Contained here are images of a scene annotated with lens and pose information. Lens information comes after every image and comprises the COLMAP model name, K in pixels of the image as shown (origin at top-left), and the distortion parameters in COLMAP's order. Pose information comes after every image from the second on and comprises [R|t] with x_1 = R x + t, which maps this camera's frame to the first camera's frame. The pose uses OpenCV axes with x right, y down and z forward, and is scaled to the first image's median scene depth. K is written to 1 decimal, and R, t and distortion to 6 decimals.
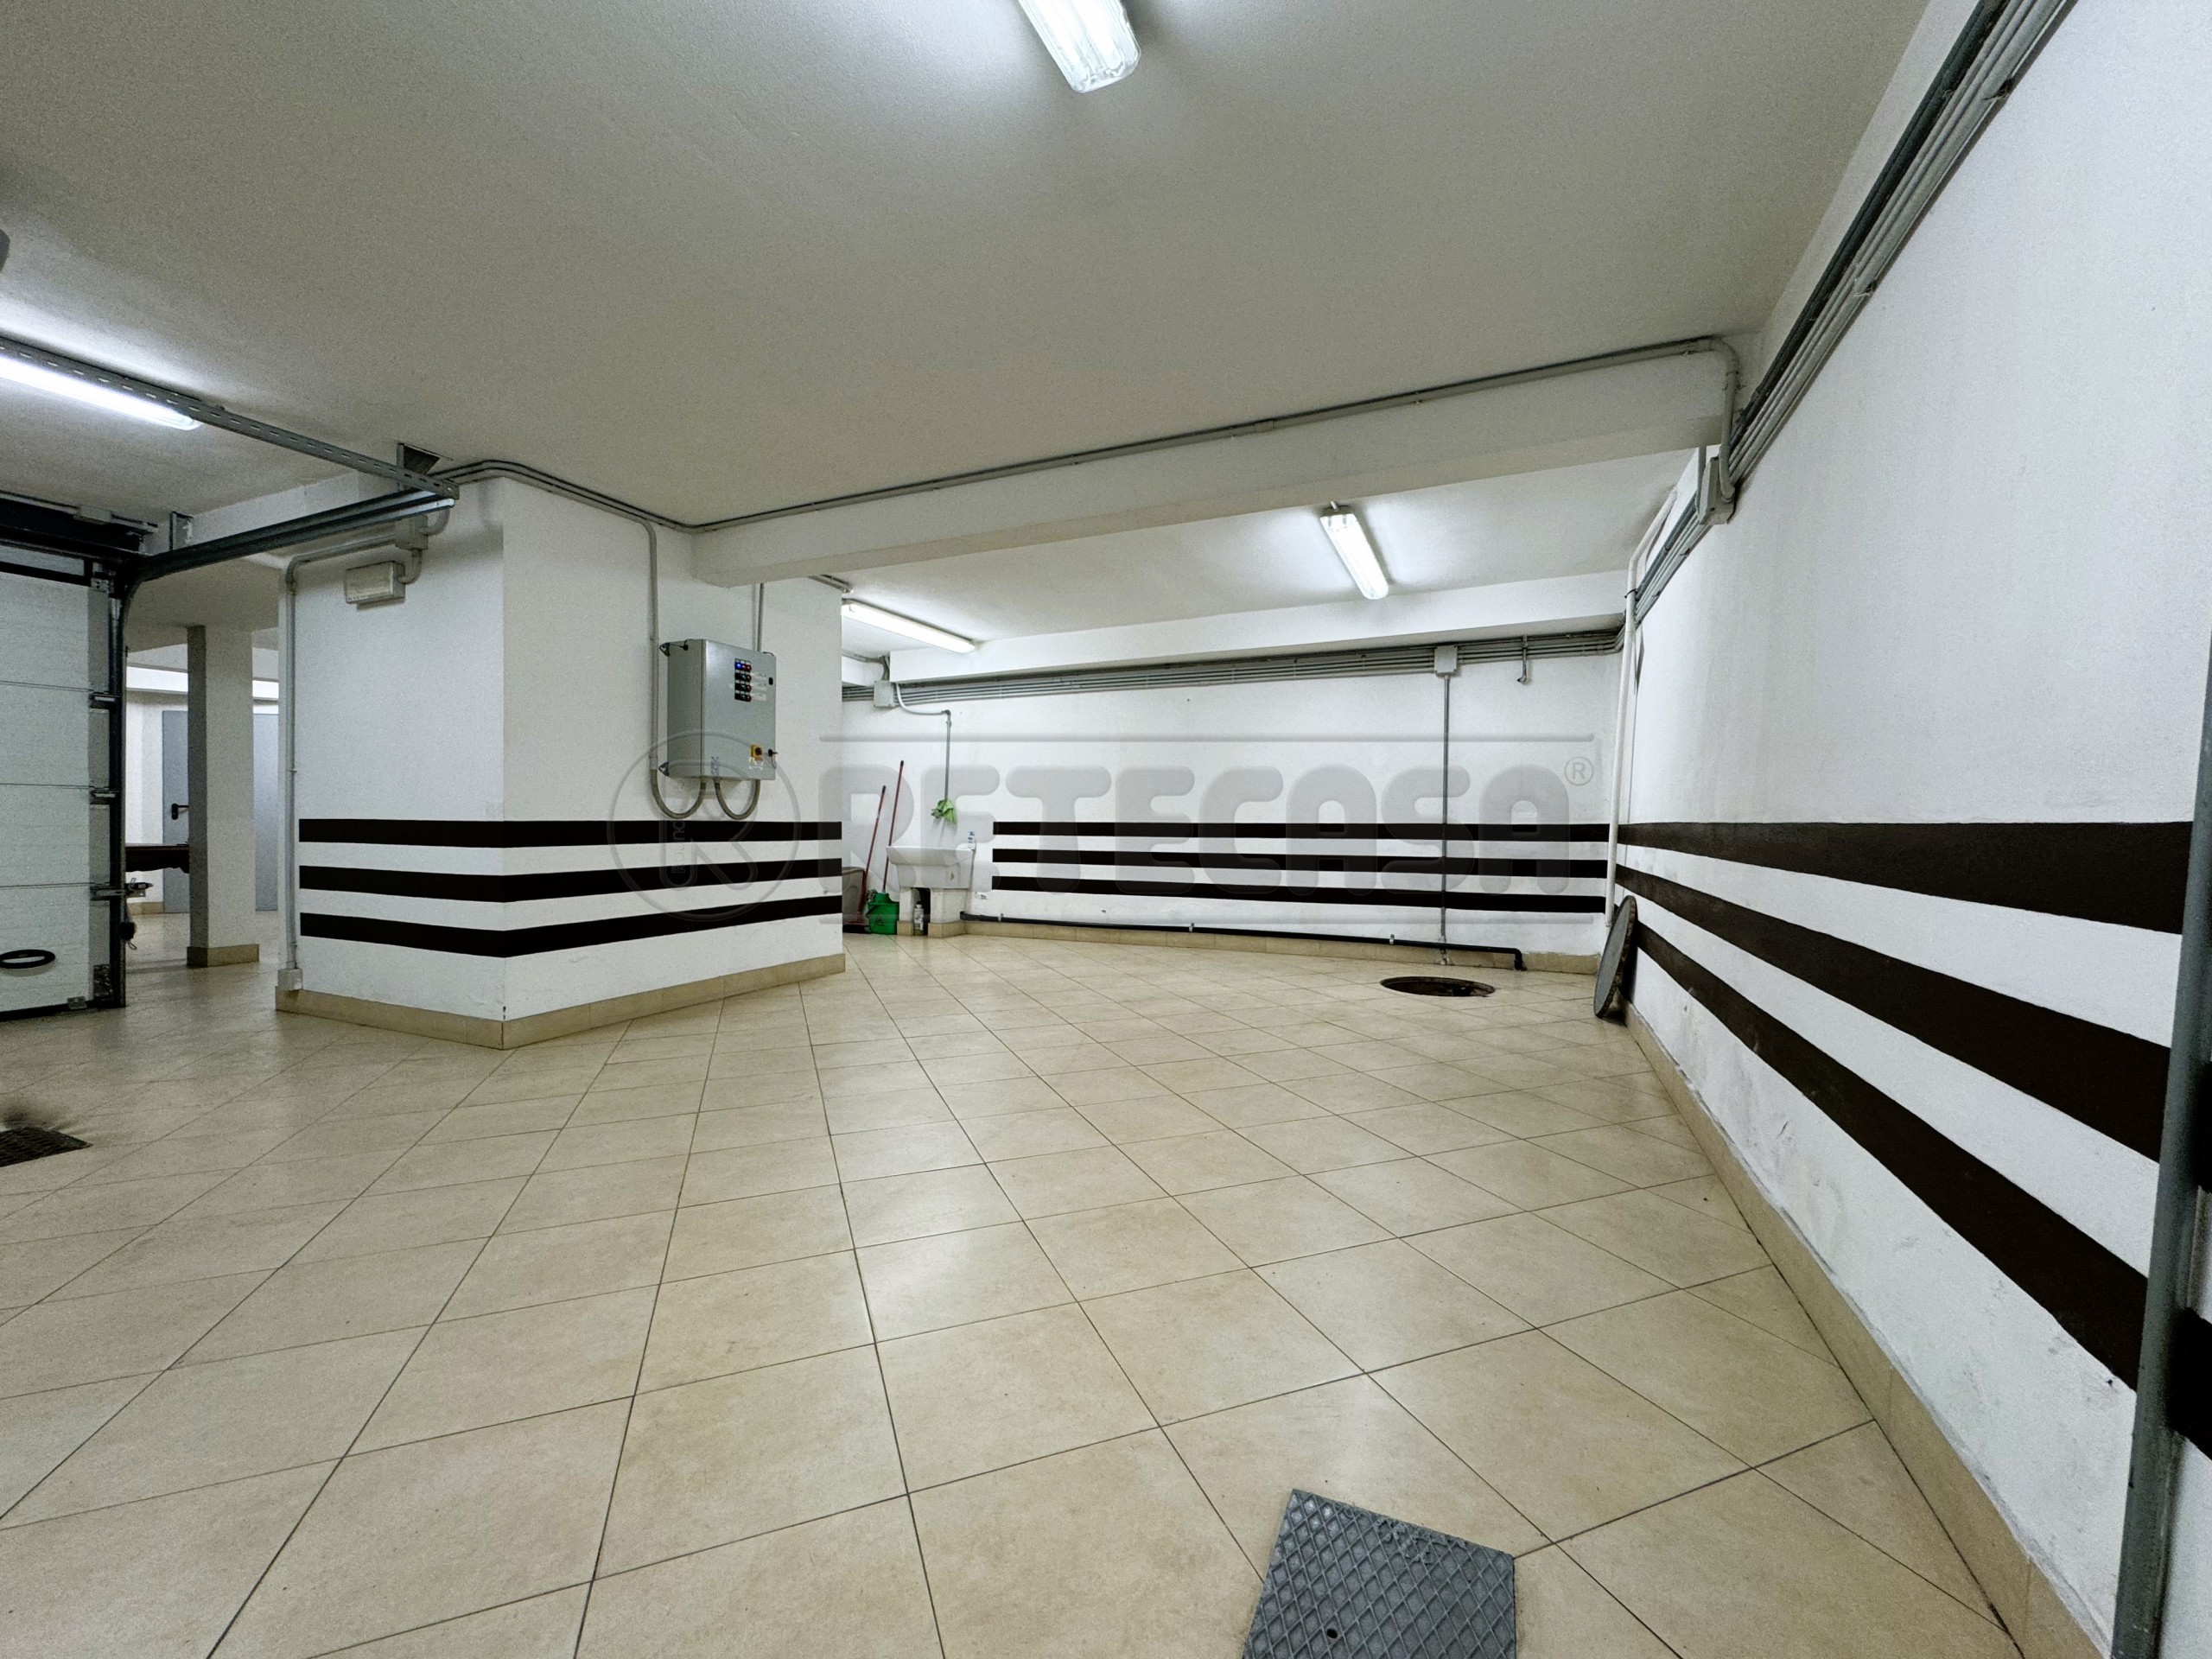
lens RADIAL K [[884.0, 0, 1105.7], [0, 884.0, 827.7], [0, 0, 1]] dist [-0.001372, 0.000112]
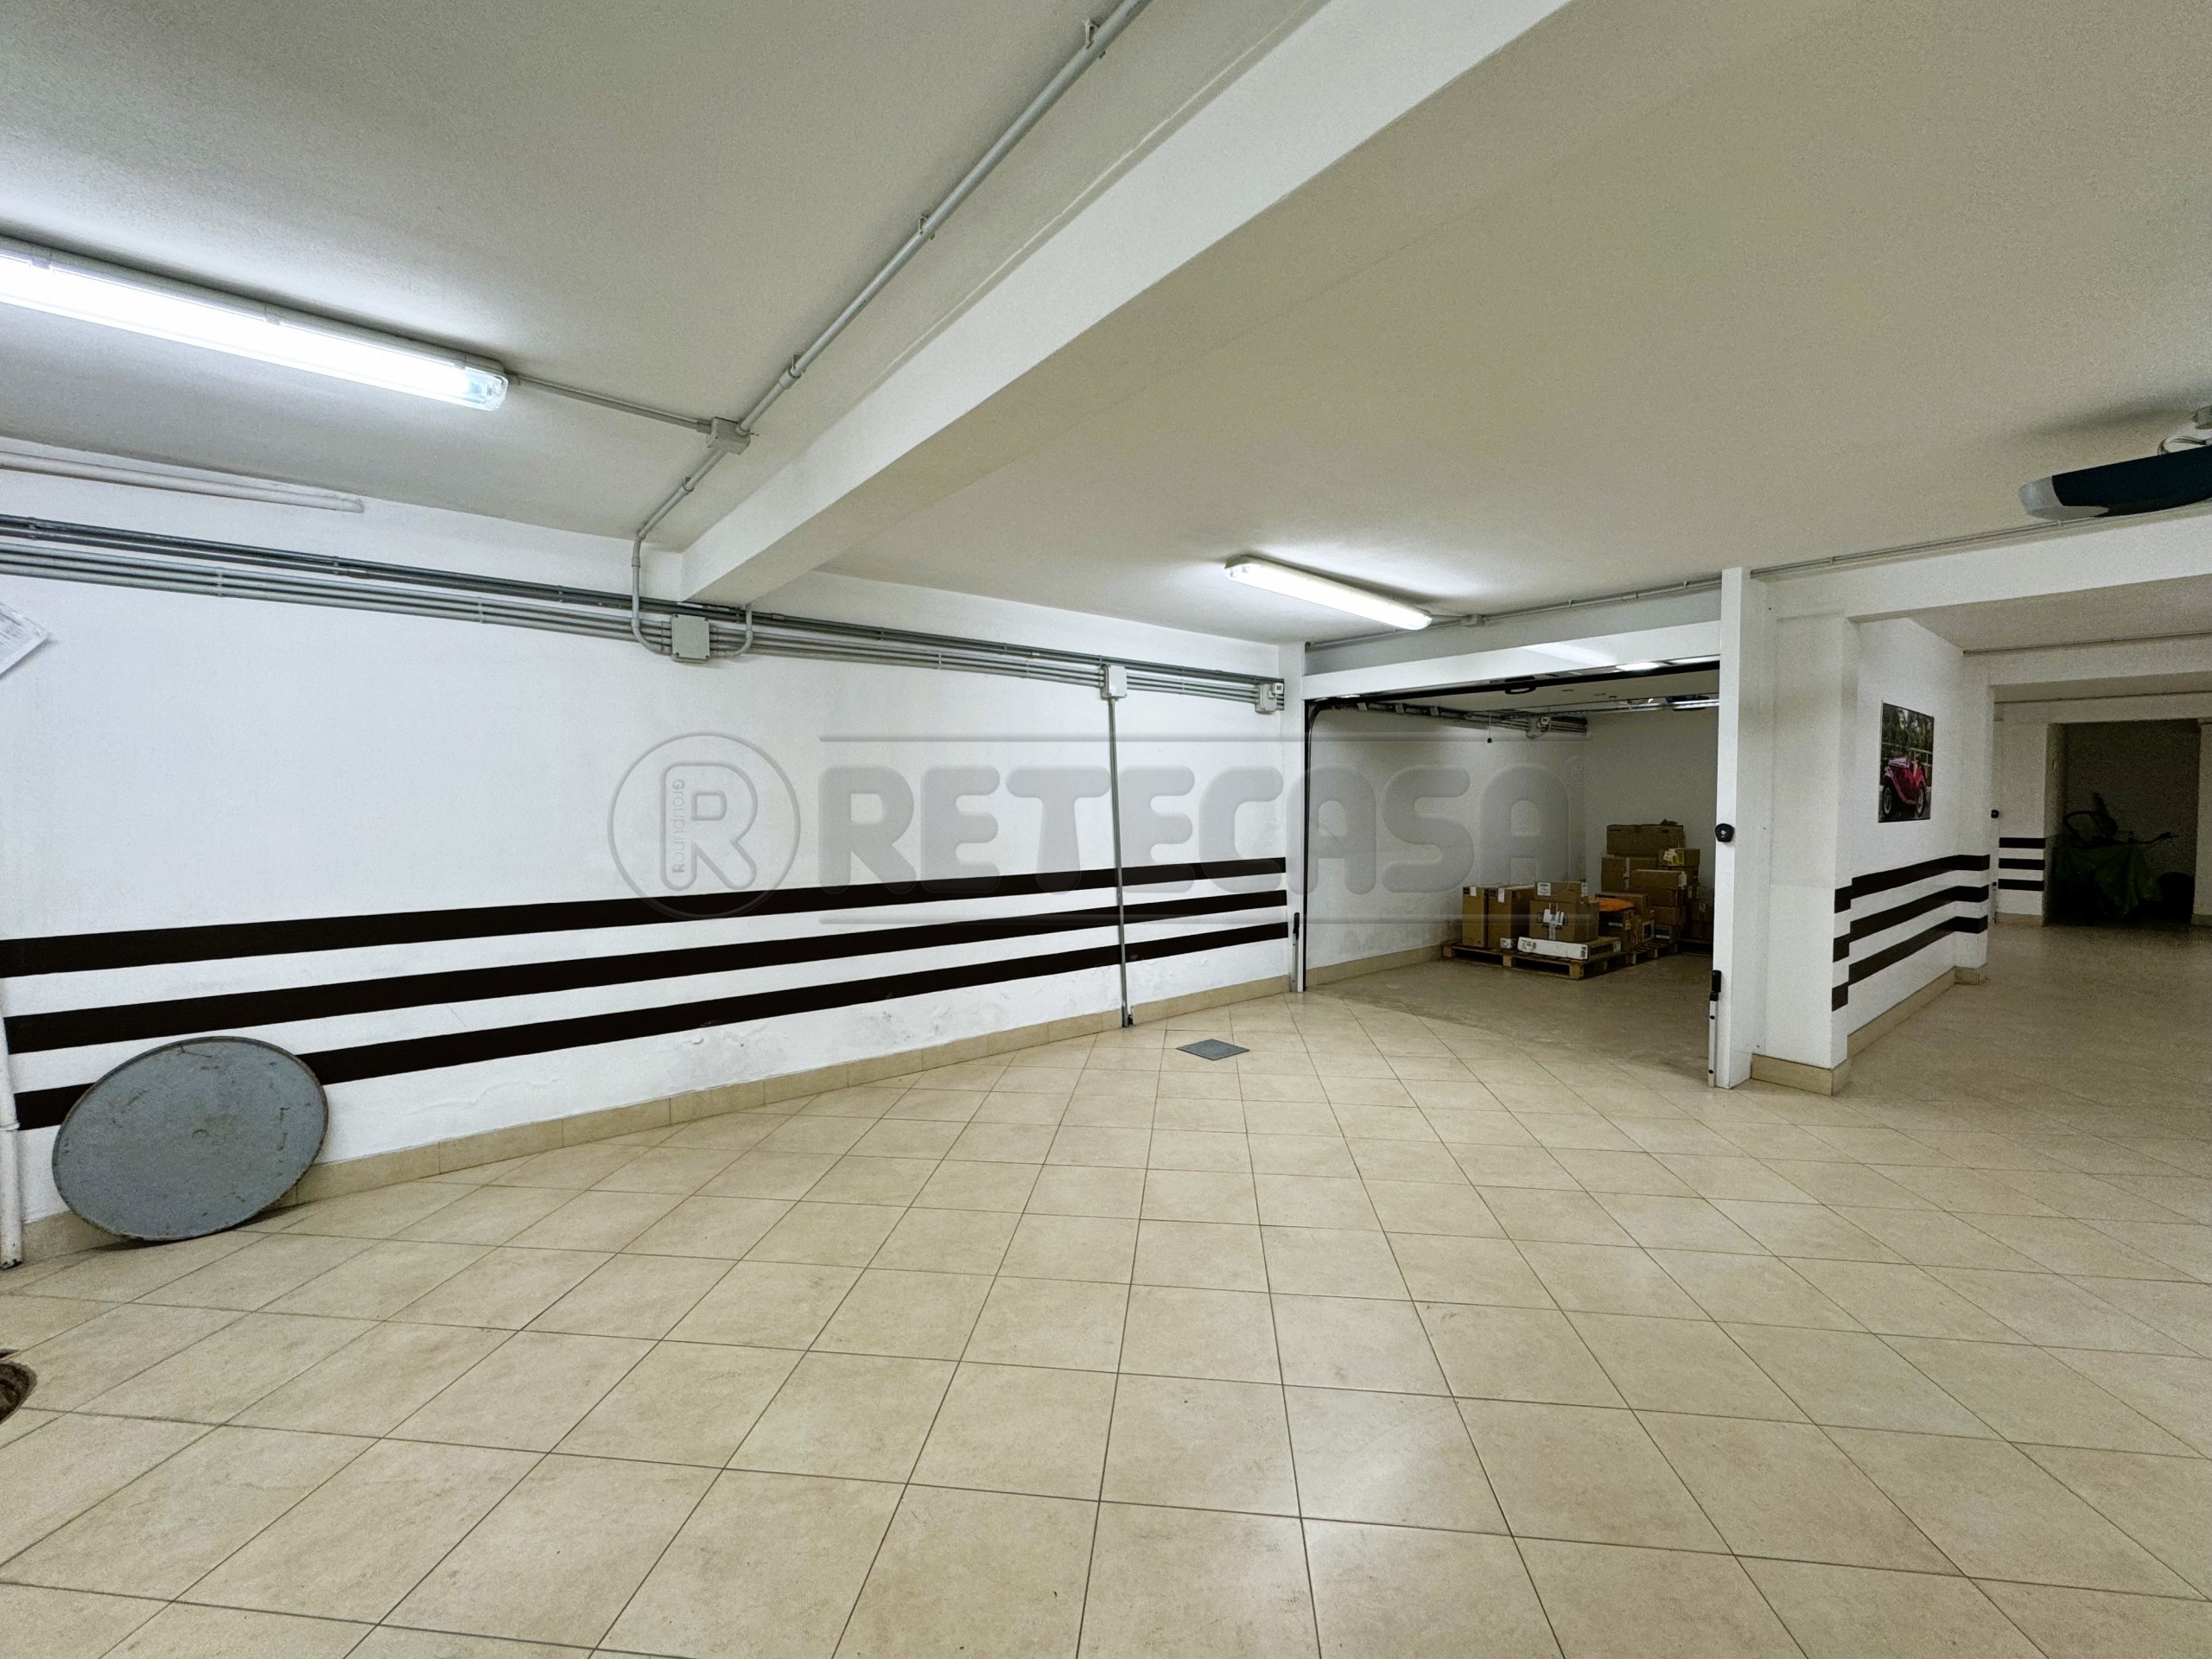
lens RADIAL K [[884.0, 0, 1105.7], [0, 884.0, 827.7], [0, 0, 1]] dist [-0.001372, 0.000112]
pose [[-0.890633, -0.016404, 0.454427, -0.293126], [0.001223, 0.999259, 0.038468, -0.099895], [-0.454721, 0.034817, -0.889953, 1.254682]]
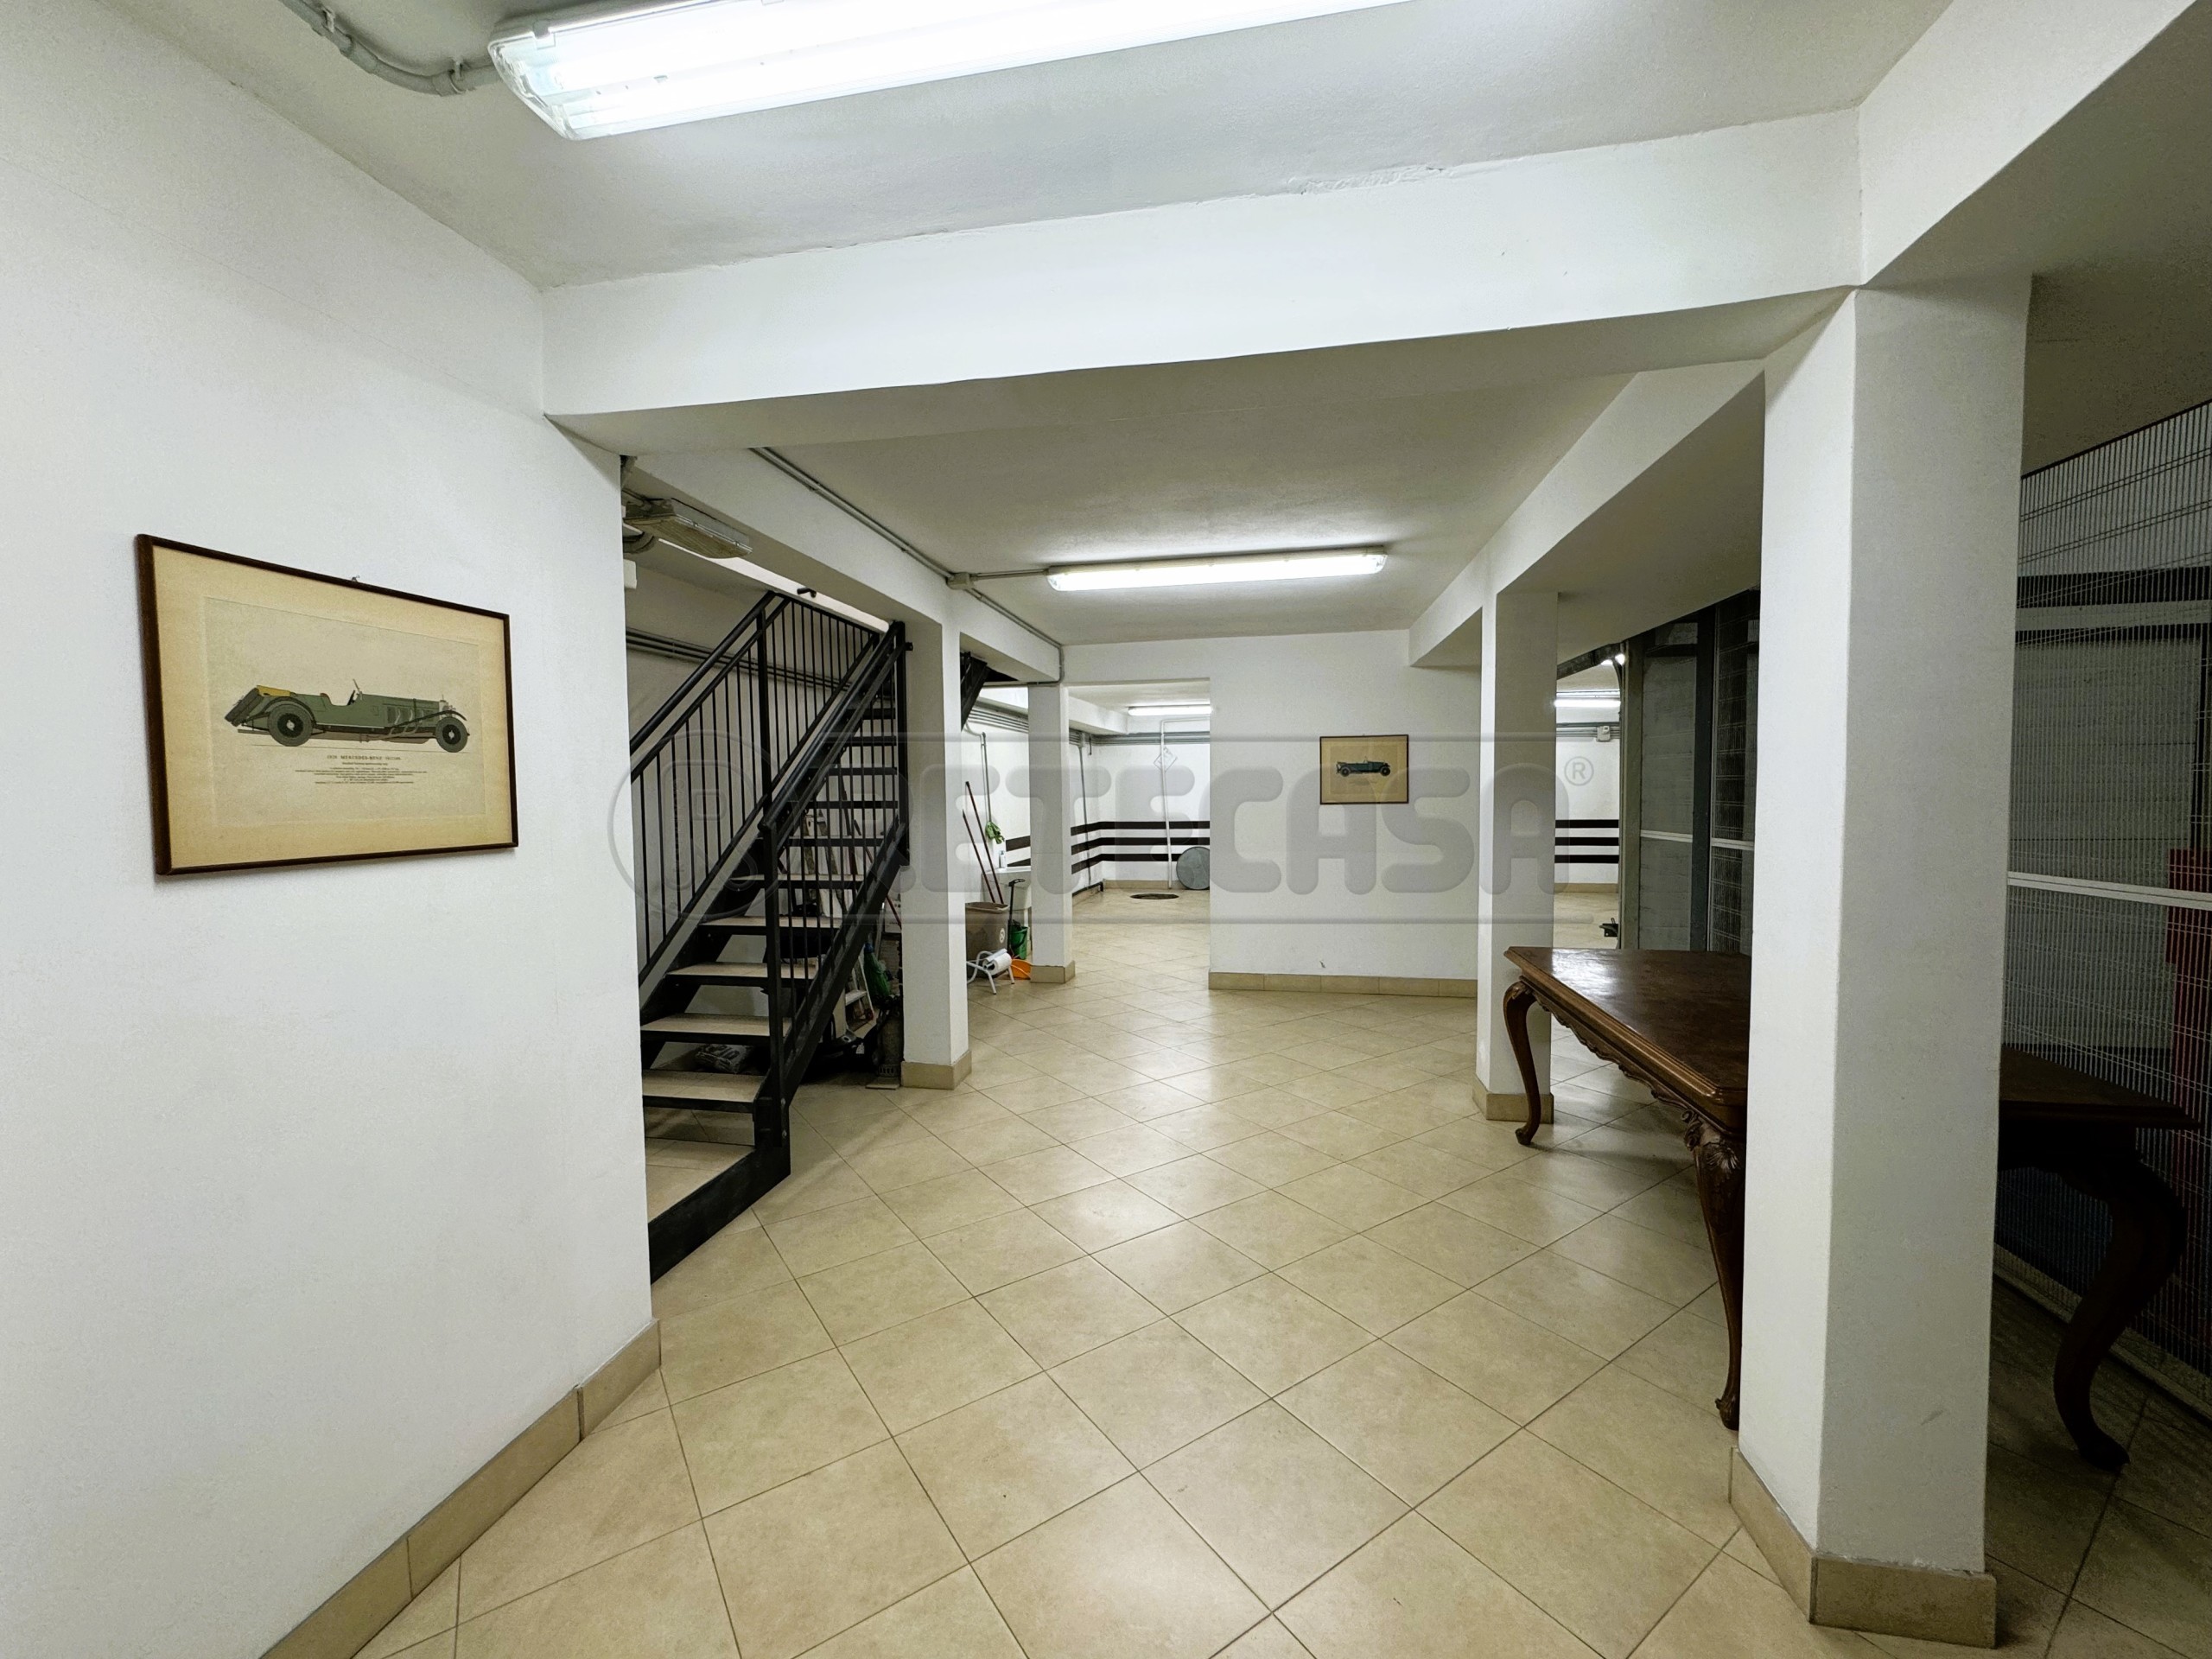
lens RADIAL K [[889.4, 0, 1107.9], [0, 889.4, 829.9], [0, 0, 1]] dist [0.000062, 0.000040]
pose [[-0.235594, -0.044167, 0.970847, -2.079758], [0.017988, 0.998598, 0.049794, -0.121711], [-0.971685, 0.029194, -0.234469, 1.925506]]
